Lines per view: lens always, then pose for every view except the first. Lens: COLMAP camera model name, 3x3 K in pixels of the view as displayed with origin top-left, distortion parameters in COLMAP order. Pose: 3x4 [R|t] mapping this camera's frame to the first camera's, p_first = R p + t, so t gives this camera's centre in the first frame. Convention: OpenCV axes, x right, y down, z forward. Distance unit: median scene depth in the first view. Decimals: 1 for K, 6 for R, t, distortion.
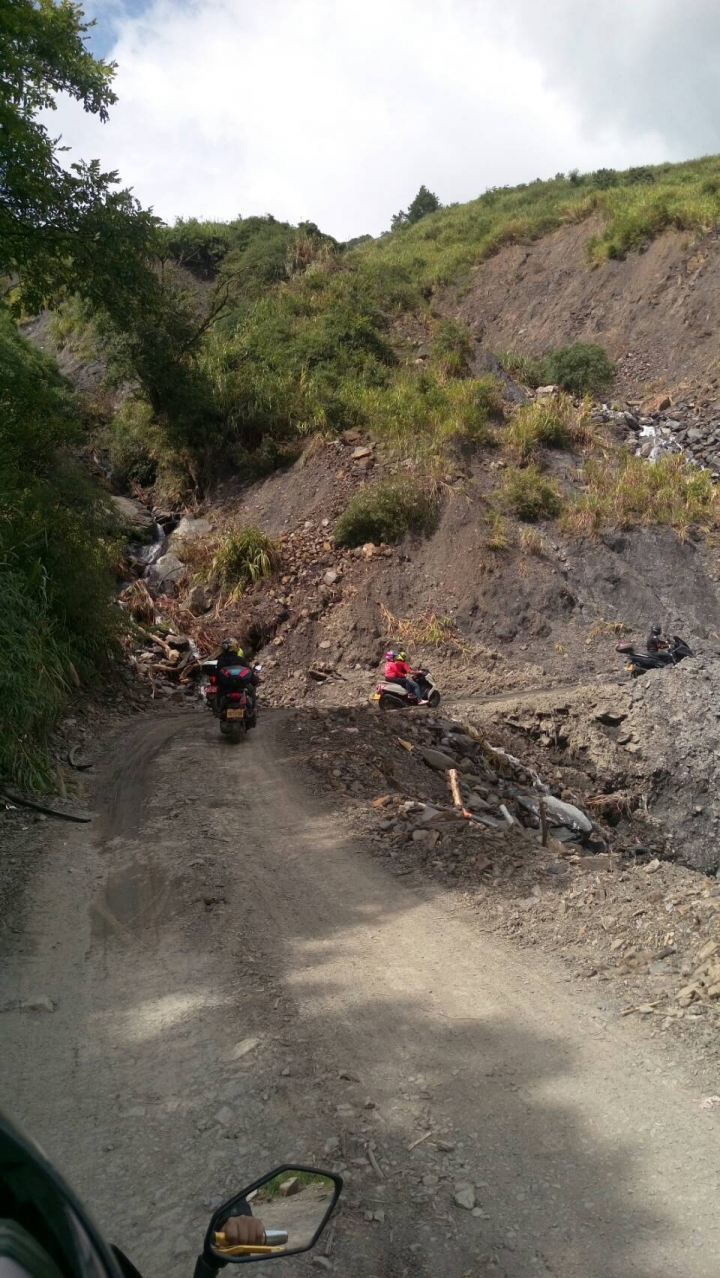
lens RADIAL K [[967.7, 0, 359.9], [0, 967.7, 637.4], [0, 0, 1]] dist [-0.001962, -0.000351]
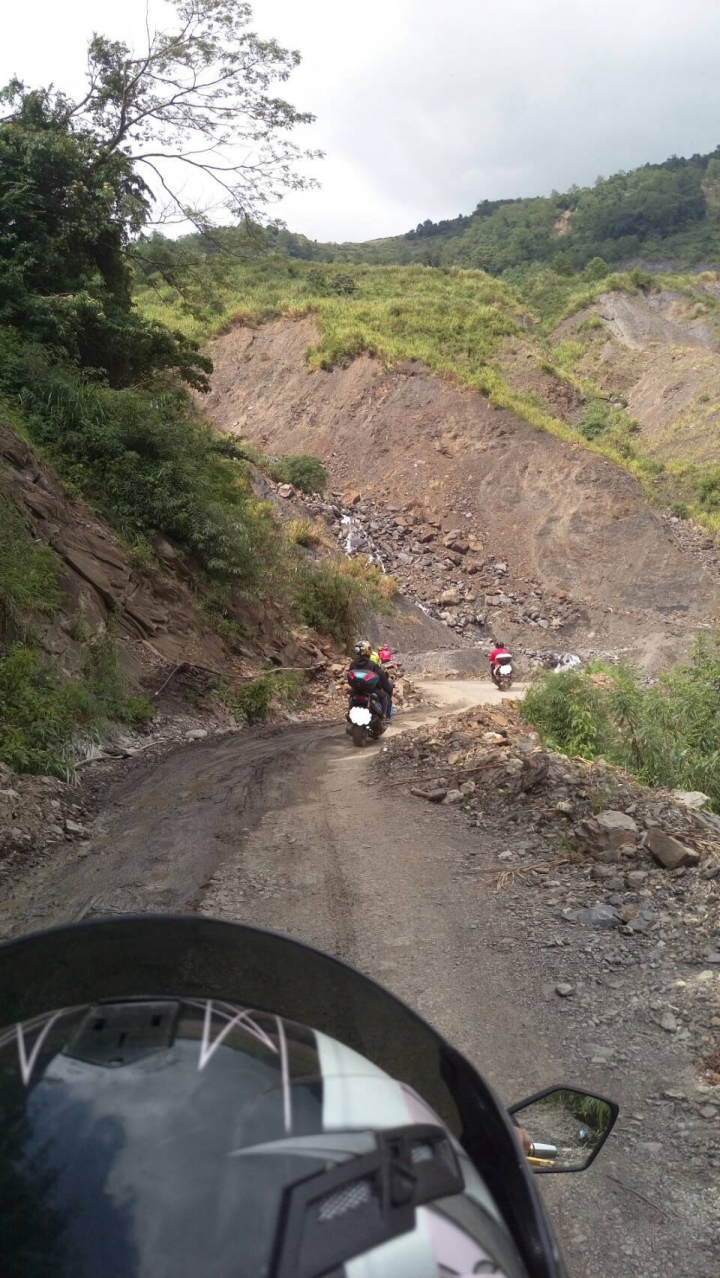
lens RADIAL K [[967.7, 0, 360.0], [0, 967.7, 639.0], [0, 0, 1]] dist [-0.001962, -0.000351]
pose [[0.945965, 0.053427, 0.319836, -0.104019], [-0.049310, 0.998563, -0.020963, 0.007261], [-0.320497, 0.004059, 0.947241, -0.296667]]
